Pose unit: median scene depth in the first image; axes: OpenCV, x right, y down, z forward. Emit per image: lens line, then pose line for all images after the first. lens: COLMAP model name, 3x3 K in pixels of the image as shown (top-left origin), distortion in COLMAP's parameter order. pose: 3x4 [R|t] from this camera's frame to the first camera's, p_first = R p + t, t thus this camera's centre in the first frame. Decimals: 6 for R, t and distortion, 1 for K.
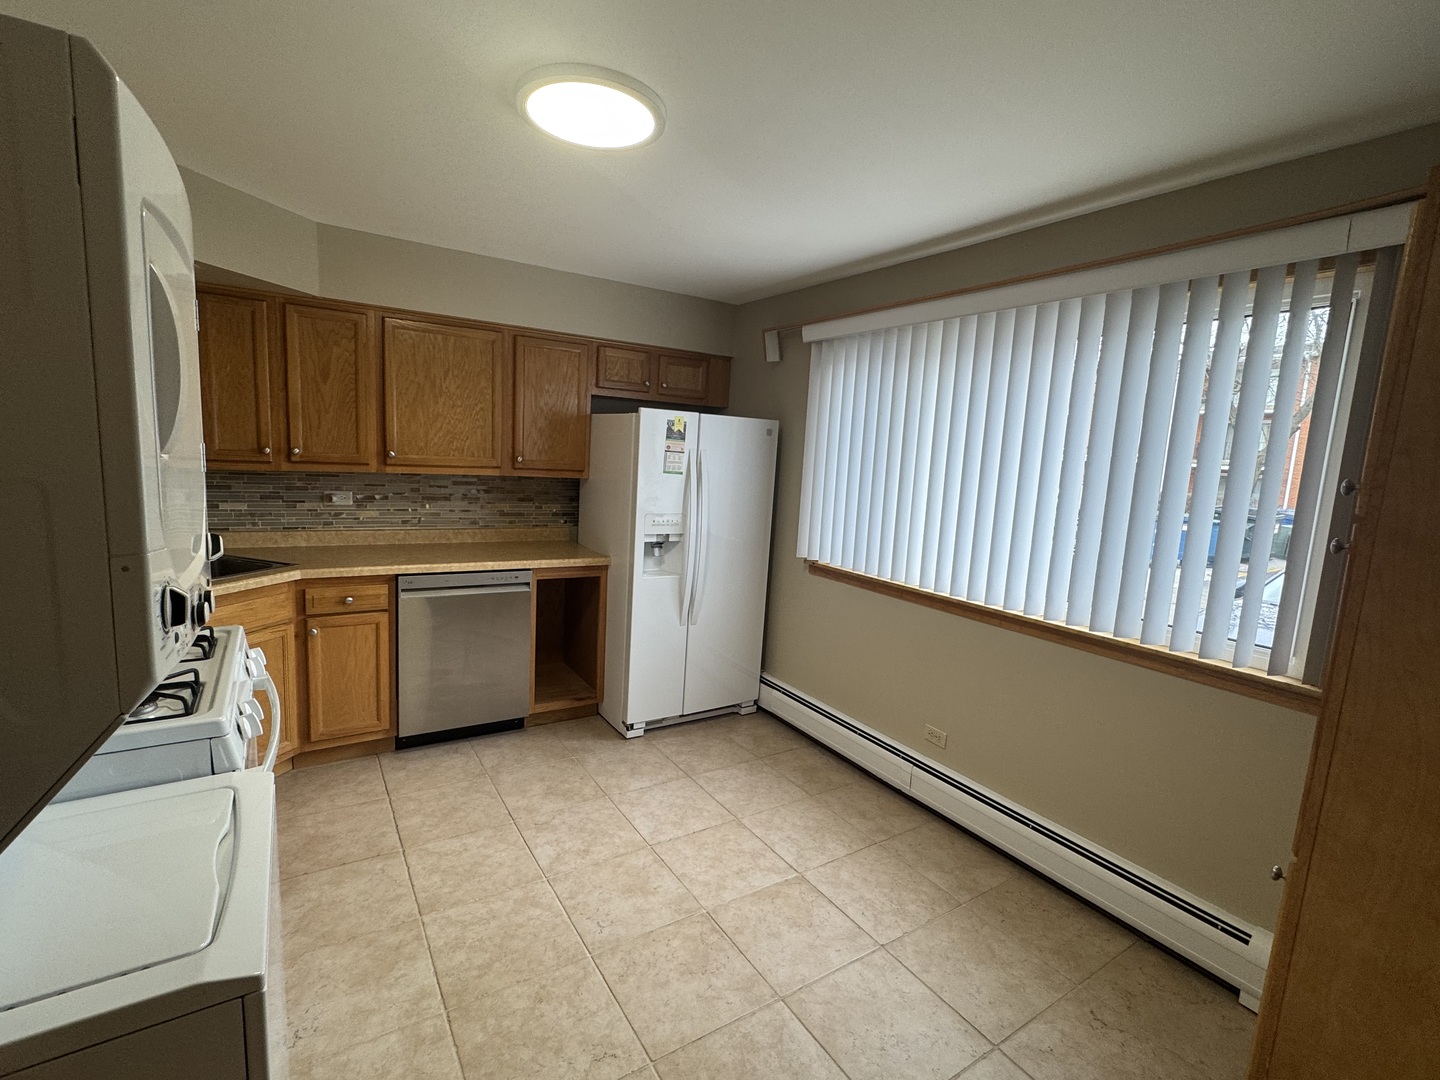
lens RADIAL K [[662.5, 0, 720.6], [0, 662.5, 540.4], [0, 0, 1]] dist [-0.001663, -0.000663]
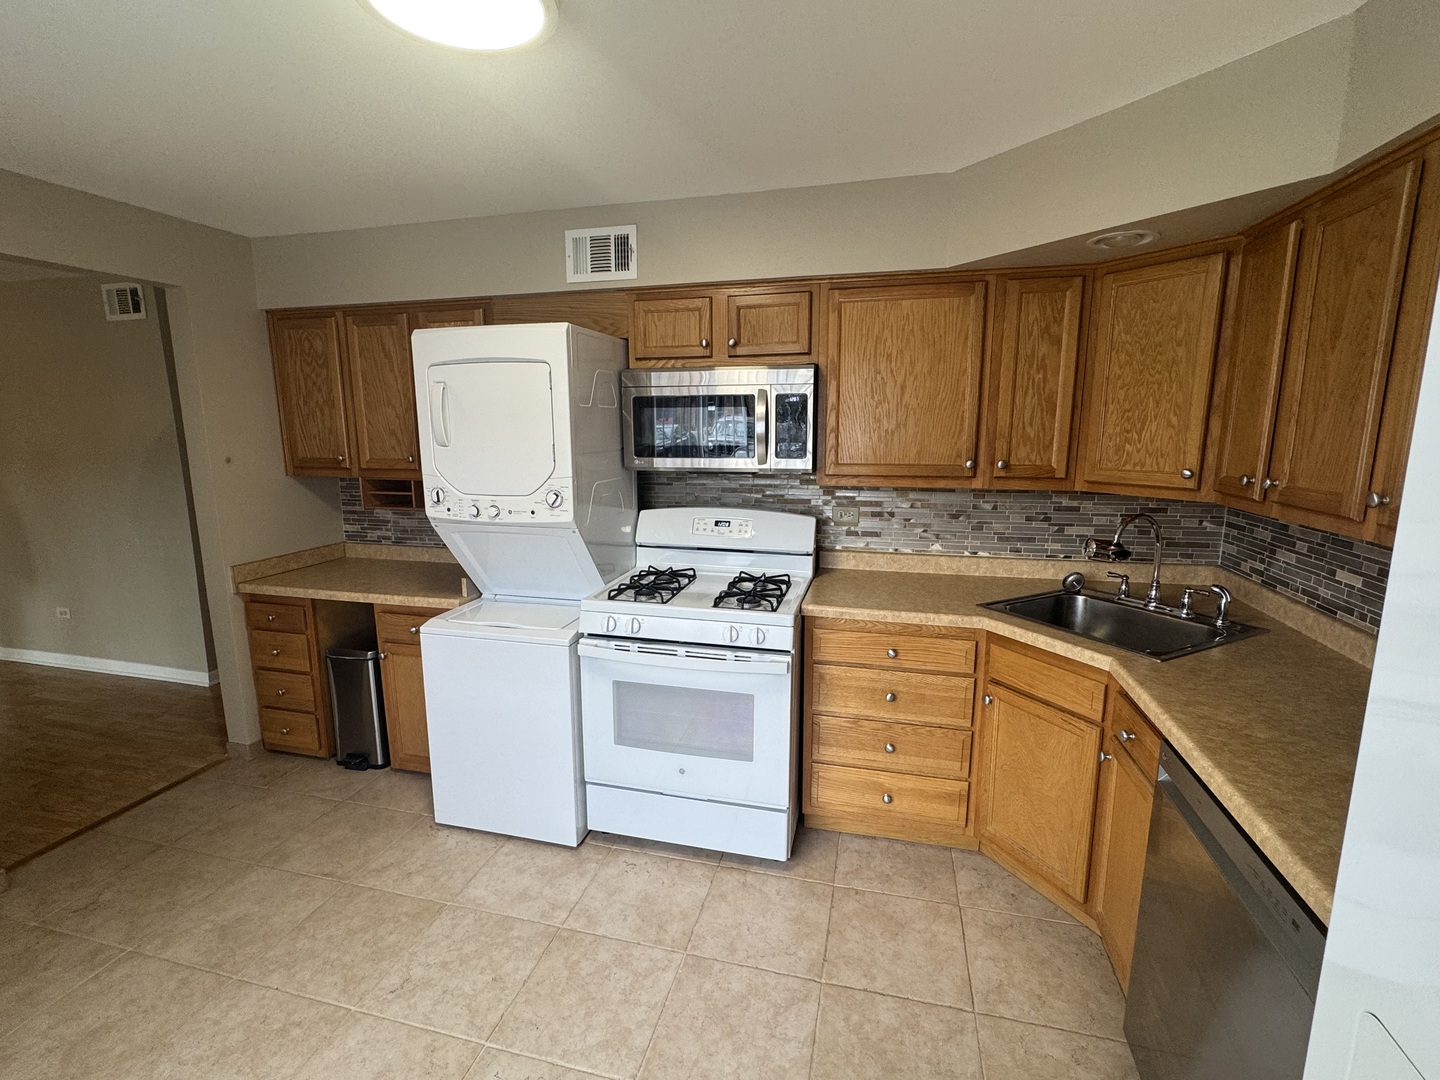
lens RADIAL K [[662.5, 0, 722.8], [0, 662.5, 533.5], [0, 0, 1]] dist [-0.001663, -0.000663]
pose [[-0.733000, 0.061751, -0.677420, 0.104880], [-0.131593, 0.964186, 0.230281, -0.221738], [0.667379, 0.257939, -0.698622, 1.489653]]
